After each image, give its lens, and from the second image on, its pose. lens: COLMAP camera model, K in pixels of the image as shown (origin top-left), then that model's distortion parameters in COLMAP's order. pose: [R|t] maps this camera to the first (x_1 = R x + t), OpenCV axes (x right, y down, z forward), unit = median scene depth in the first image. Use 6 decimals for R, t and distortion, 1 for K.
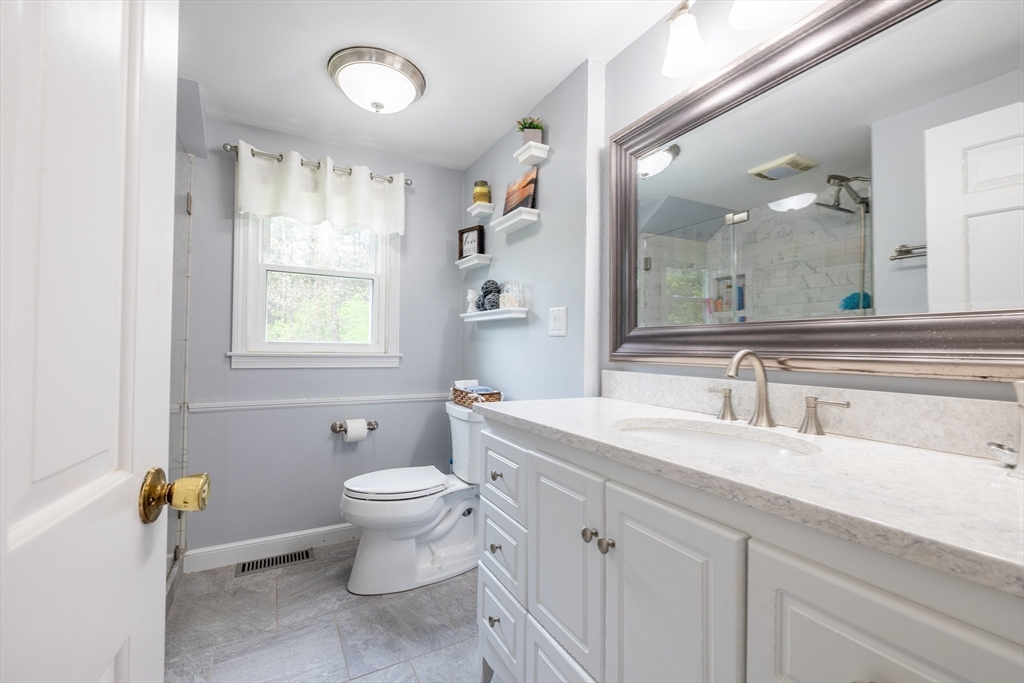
lens RADIAL K [[427.4, 0, 504.9], [0, 427.4, 341.8], [0, 0, 1]] dist [-0.001351, -0.000057]
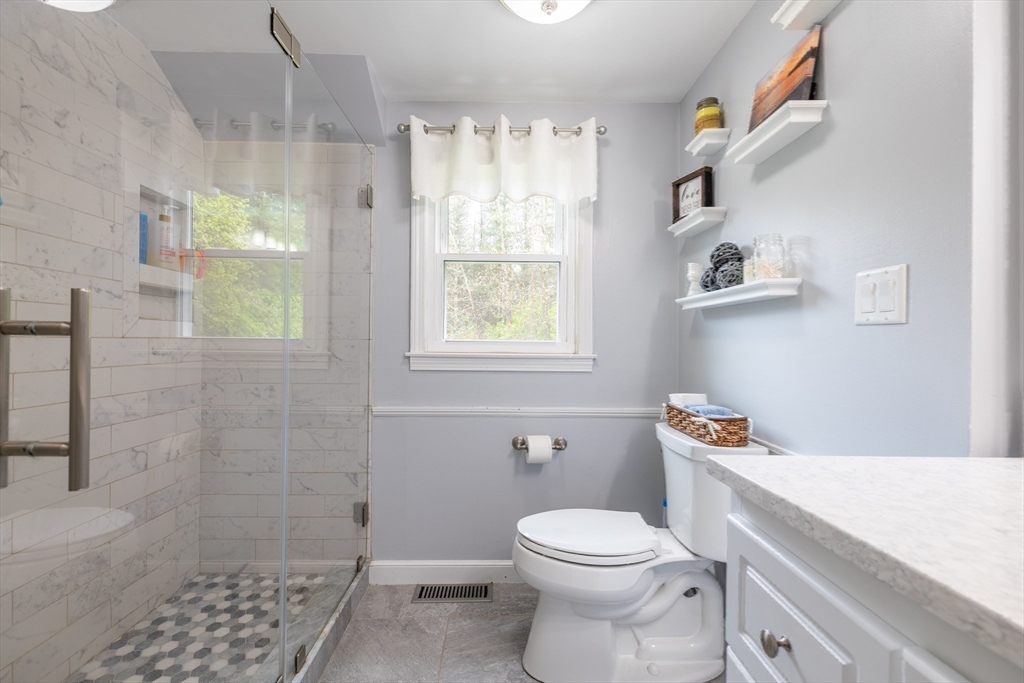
lens RADIAL K [[427.4, 0, 504.9], [0, 427.4, 341.8], [0, 0, 1]] dist [-0.001351, -0.000057]
pose [[0.886239, -0.008763, -0.463145, -0.032660], [0.010640, 0.999942, 0.001440, 0.002268], [0.463105, -0.006204, 0.886282, 0.271939]]
